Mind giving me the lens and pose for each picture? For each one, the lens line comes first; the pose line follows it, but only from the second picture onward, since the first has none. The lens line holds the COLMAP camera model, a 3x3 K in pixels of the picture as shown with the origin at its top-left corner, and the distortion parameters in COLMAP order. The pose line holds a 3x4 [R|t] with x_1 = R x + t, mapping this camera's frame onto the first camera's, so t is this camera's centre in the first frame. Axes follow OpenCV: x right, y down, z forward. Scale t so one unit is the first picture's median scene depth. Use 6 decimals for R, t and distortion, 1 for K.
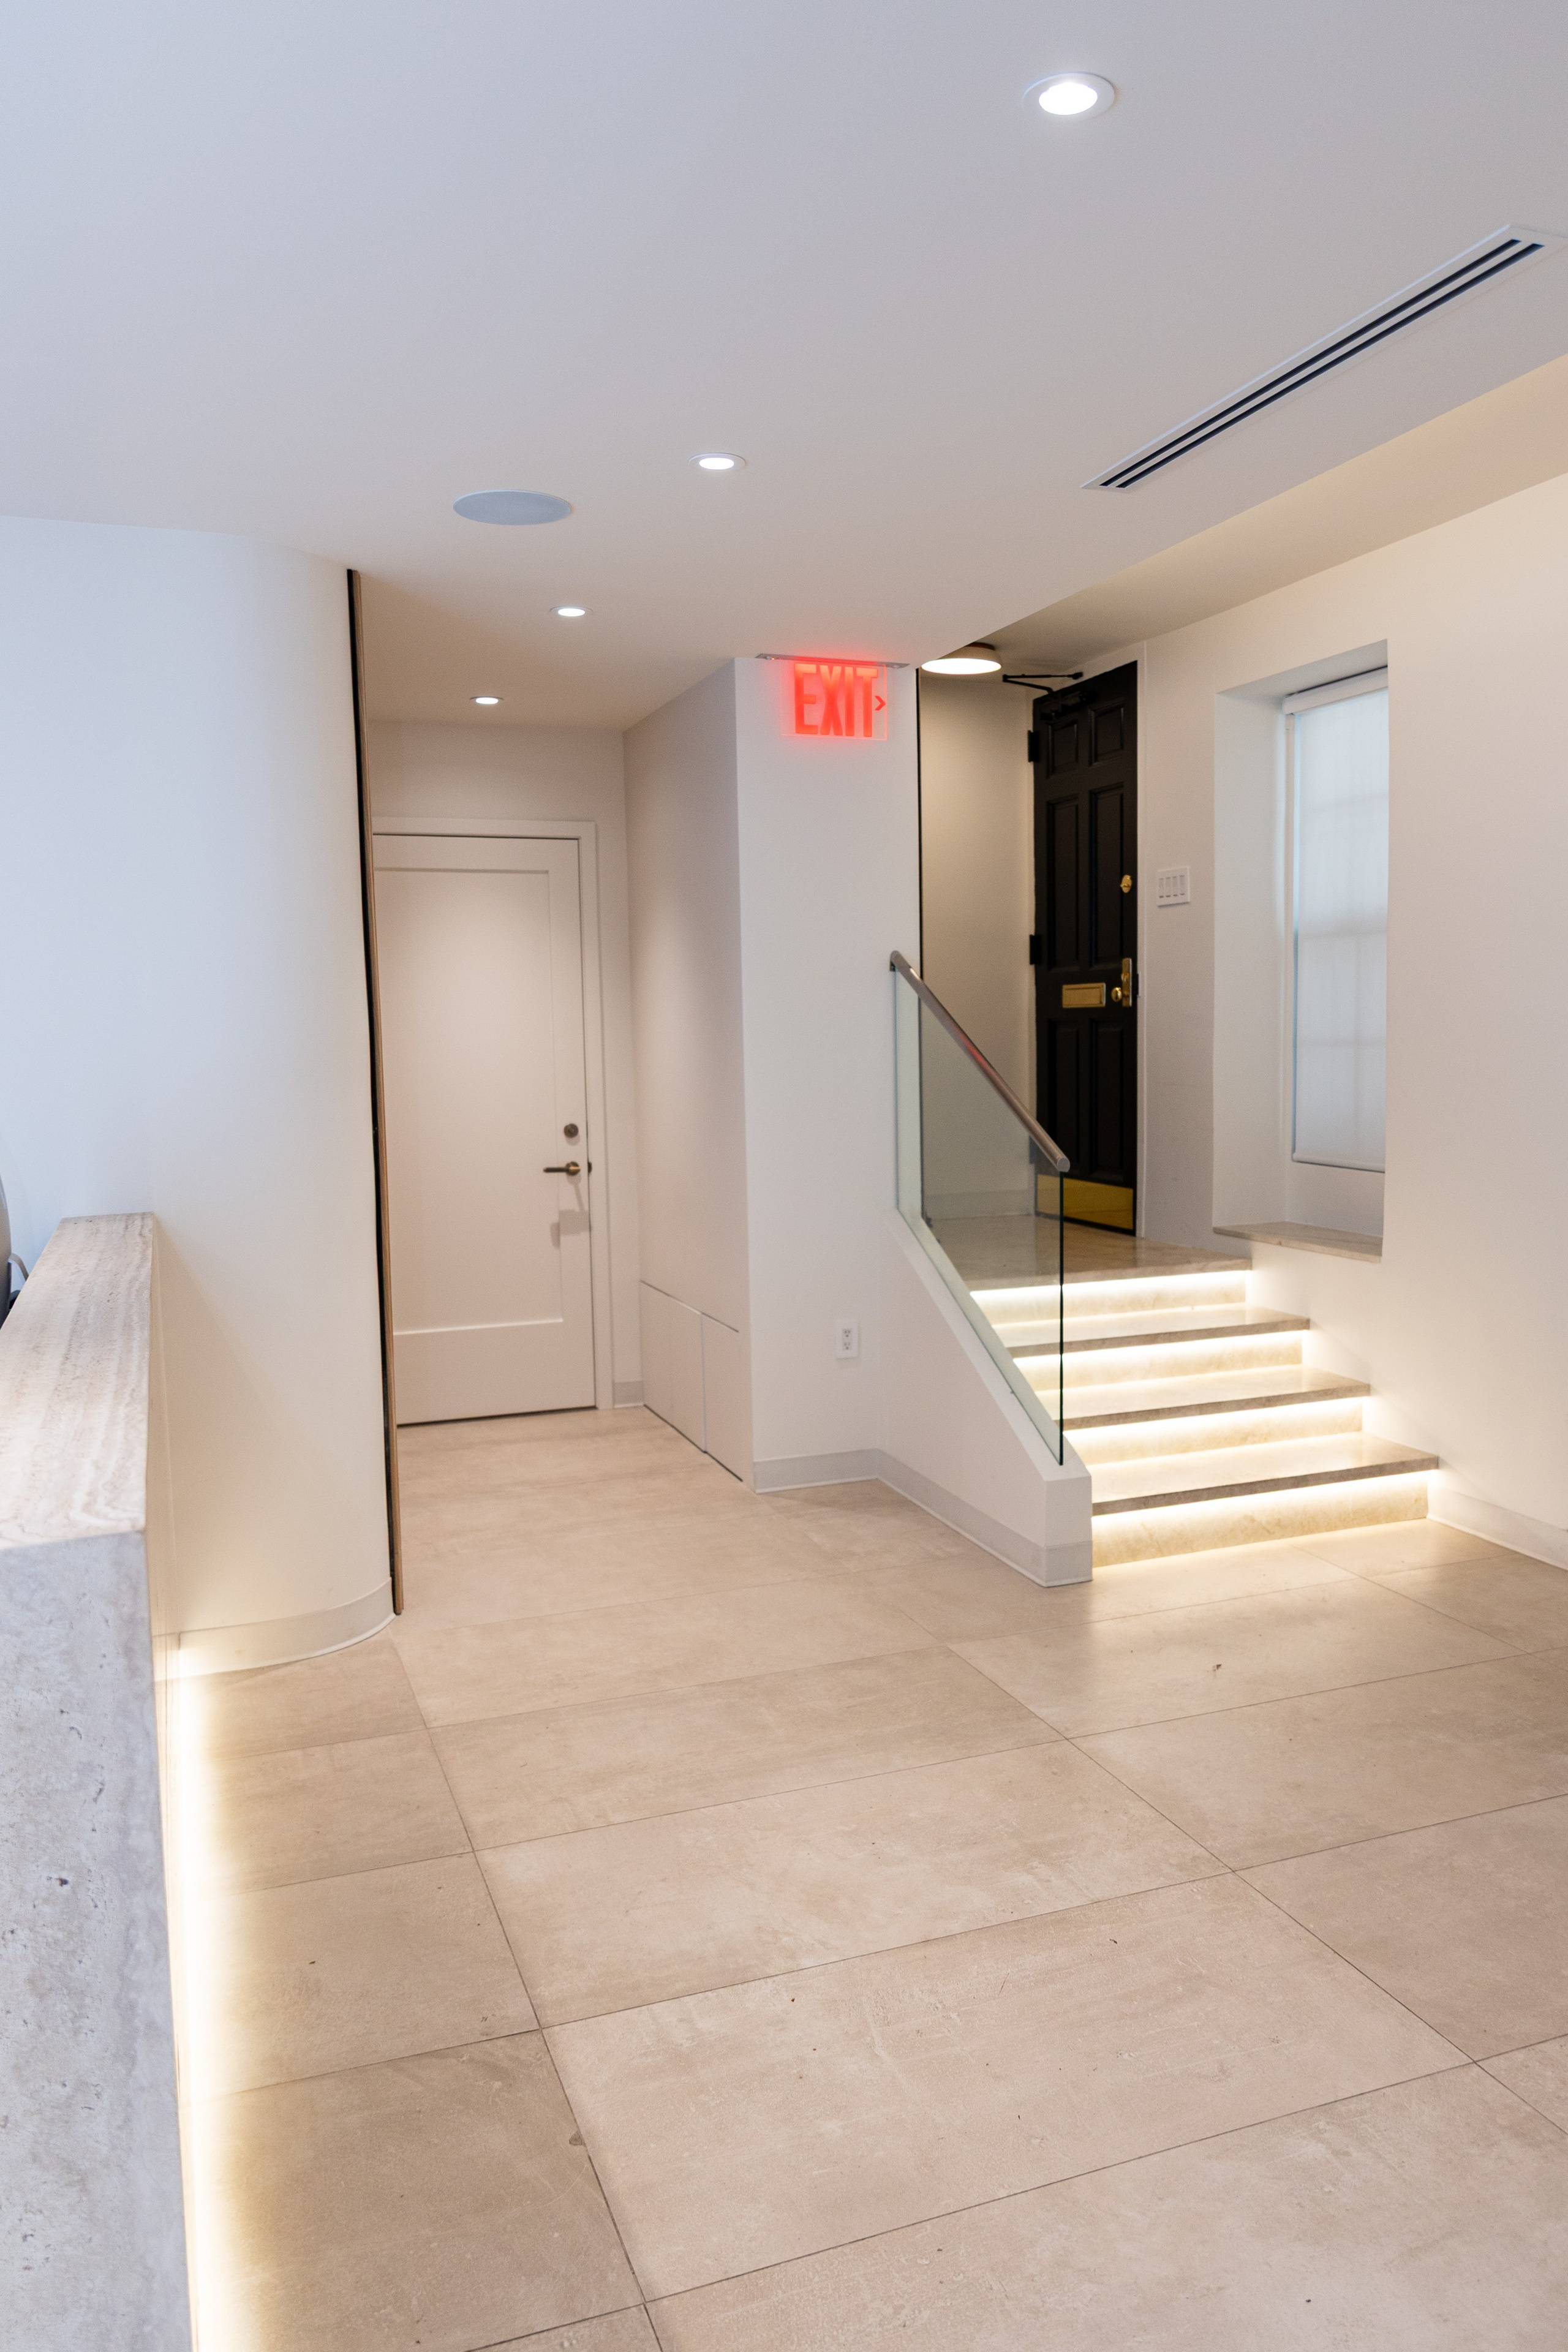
lens RADIAL K [[1707.1, 0, 784.0], [0, 1707.1, 1176.0], [0, 0, 1]] dist [0.007576, 0.001081]
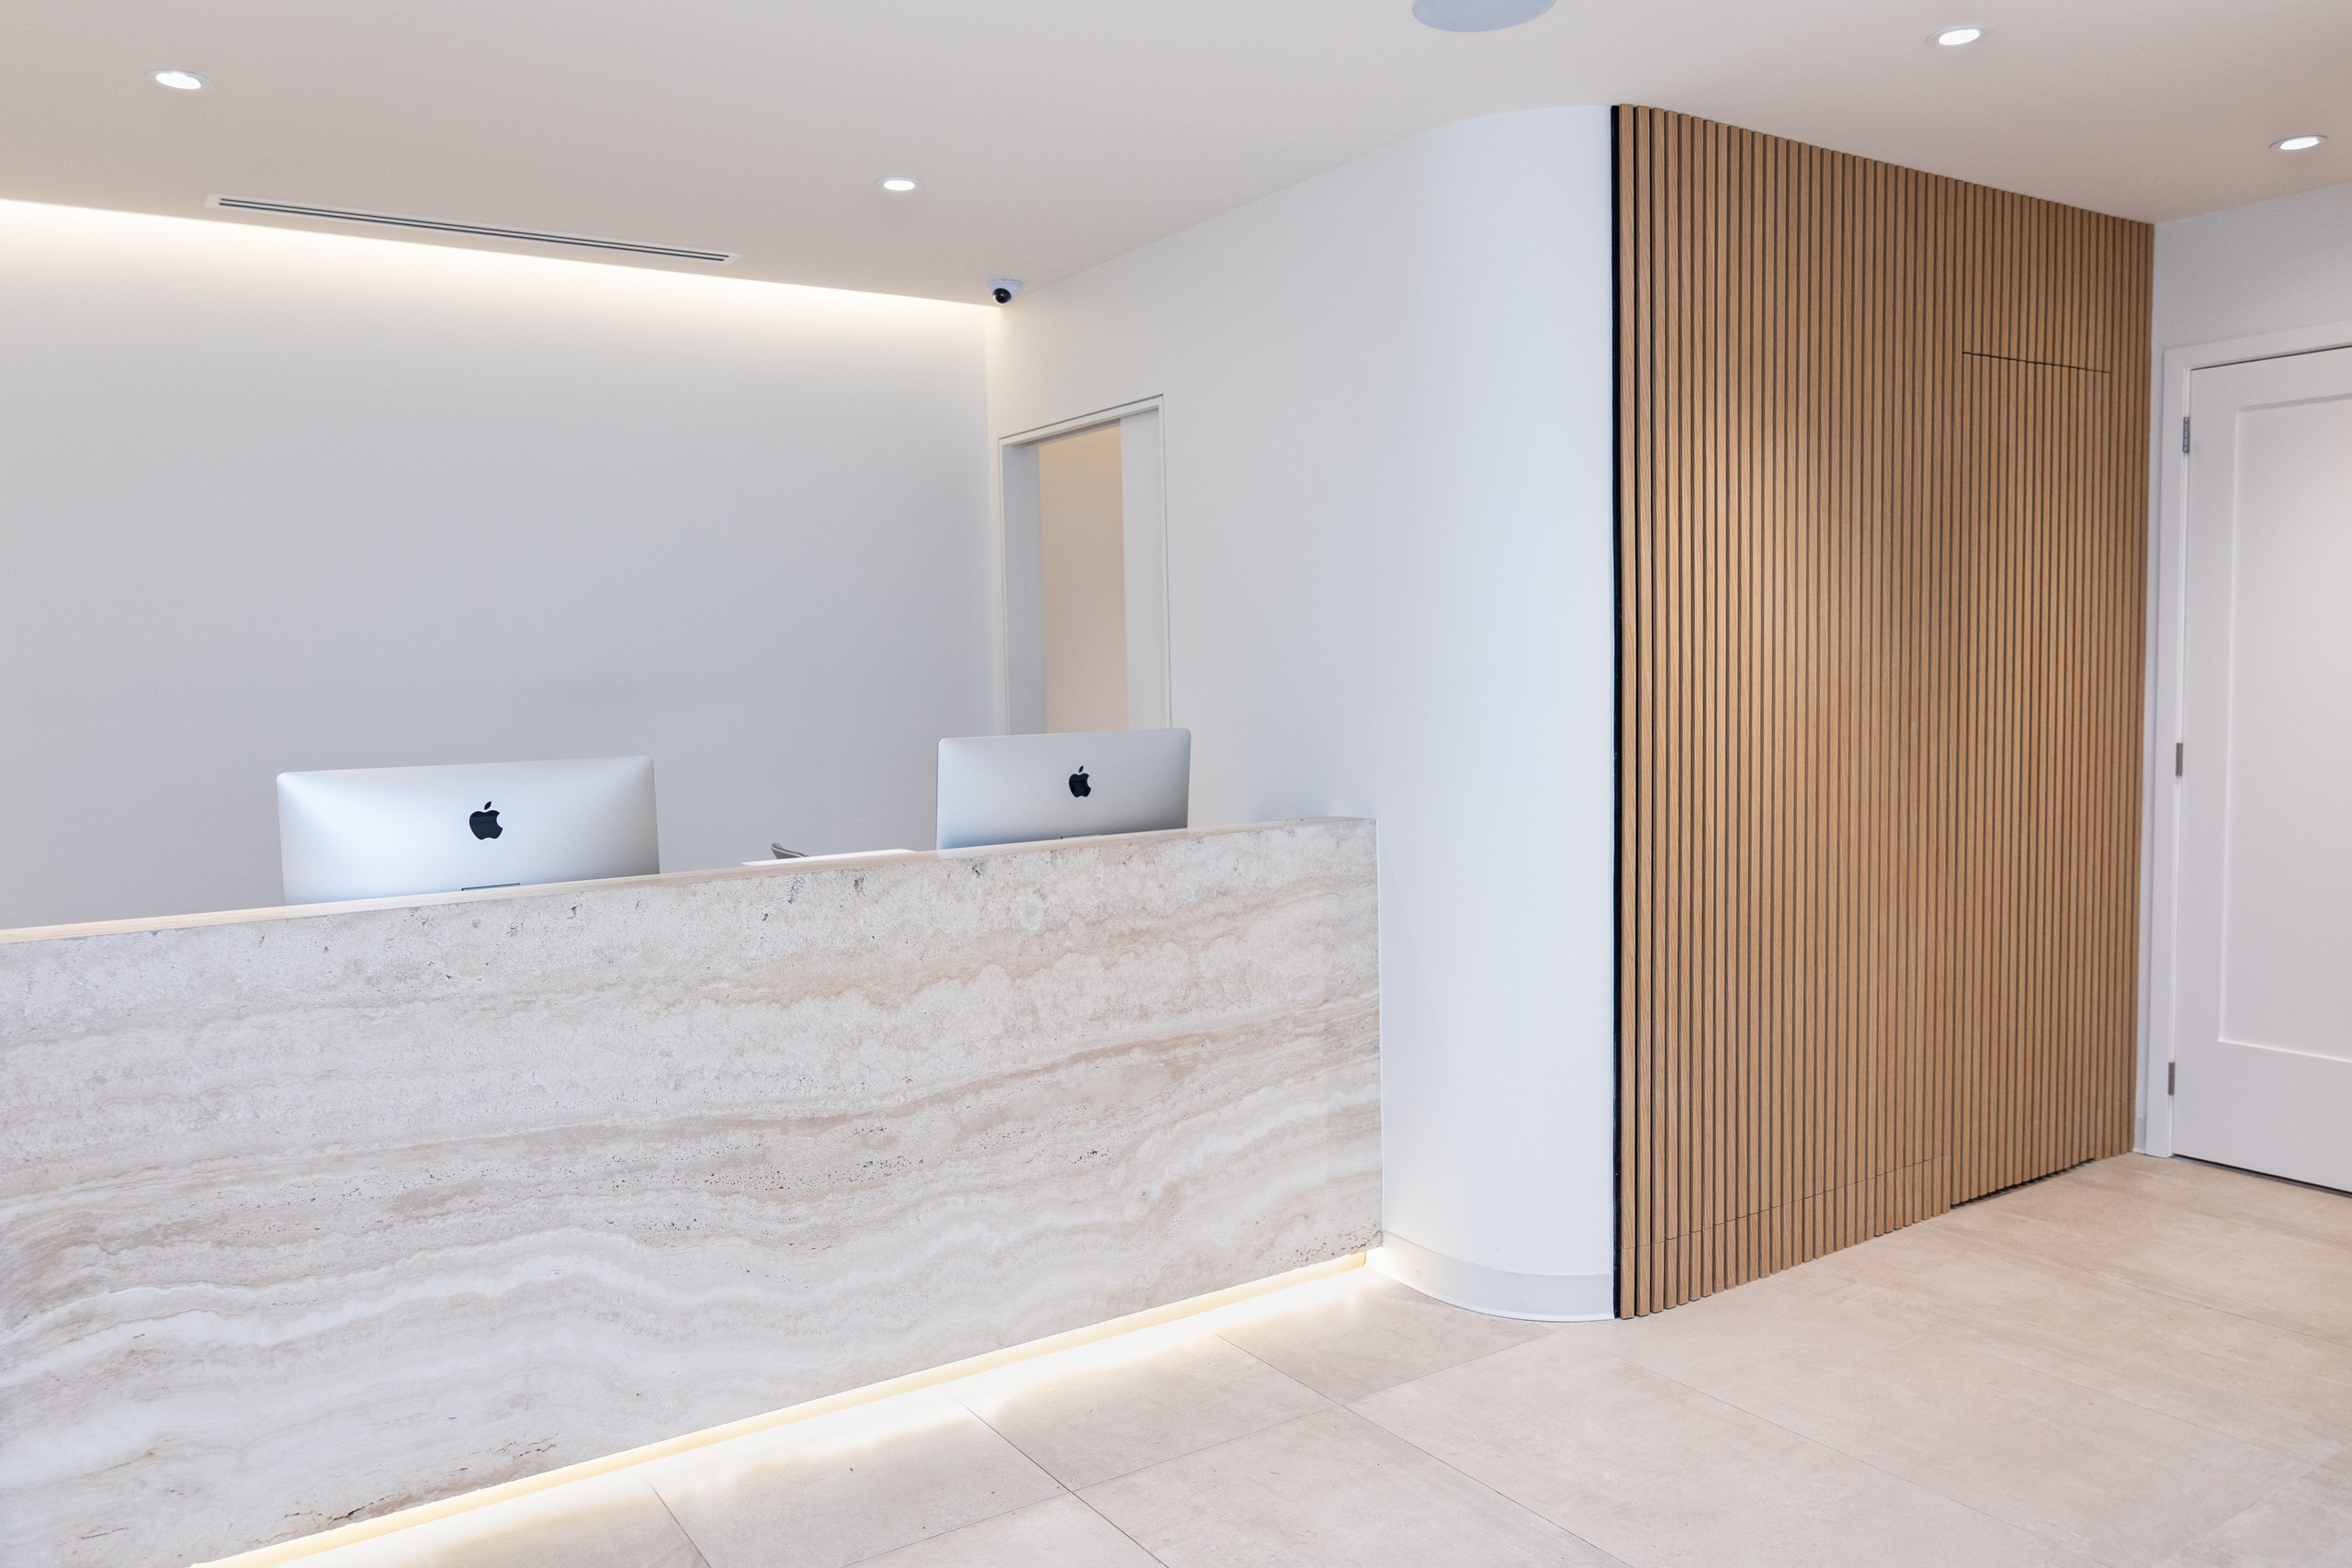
lens RADIAL K [[1706.9, 0, 1288.9], [0, 1706.9, 783.8], [0, 0, 1]] dist [0.007576, 0.001081]
pose [[0.263602, 0.084434, -0.960929, 0.561961], [-0.071304, 0.995142, 0.067880, -0.060434], [0.961993, 0.050625, 0.268342, 0.626682]]
